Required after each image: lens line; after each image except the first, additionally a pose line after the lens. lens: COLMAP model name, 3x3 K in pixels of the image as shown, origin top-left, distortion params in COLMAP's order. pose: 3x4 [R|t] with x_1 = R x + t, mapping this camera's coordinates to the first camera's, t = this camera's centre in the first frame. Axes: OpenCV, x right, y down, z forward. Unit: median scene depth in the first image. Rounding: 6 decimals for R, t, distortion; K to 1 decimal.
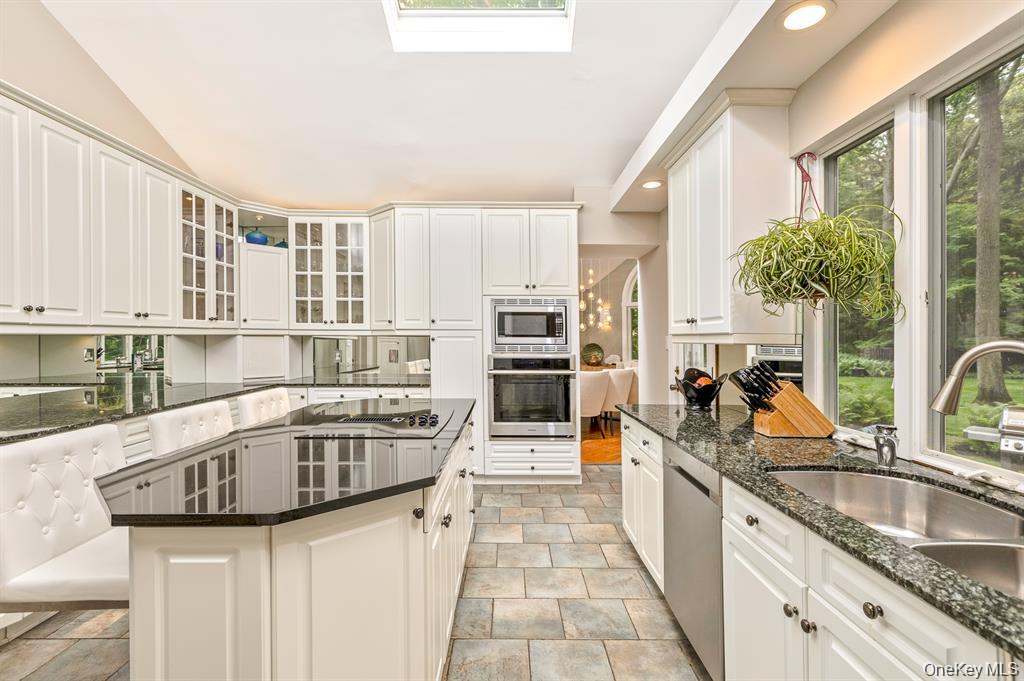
lens RADIAL K [[463.6, 0, 512.0], [0, 463.6, 340.5], [0, 0, 1]] dist [0.000700, 0.000126]
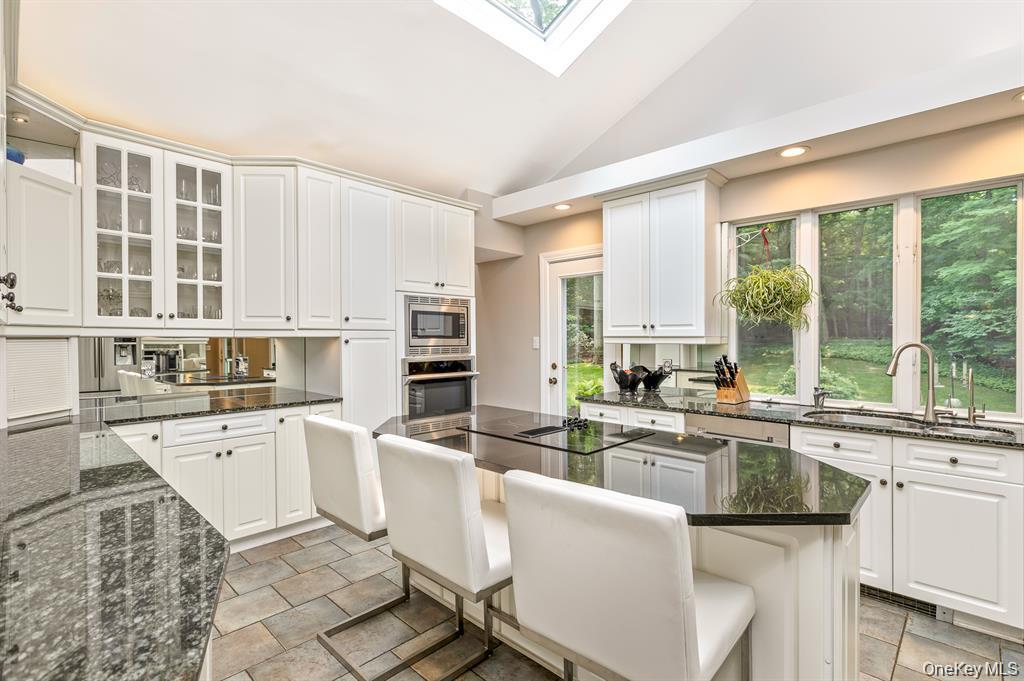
lens RADIAL K [[485.4, 0, 512.0], [0, 485.4, 340.5], [0, 0, 1]] dist [-0.001861, -0.000152]
pose [[0.696619, -0.007995, 0.717397, -0.566200], [0.004764, 0.999967, 0.006518, -0.008641], [-0.717426, -0.001122, 0.696634, 0.205351]]
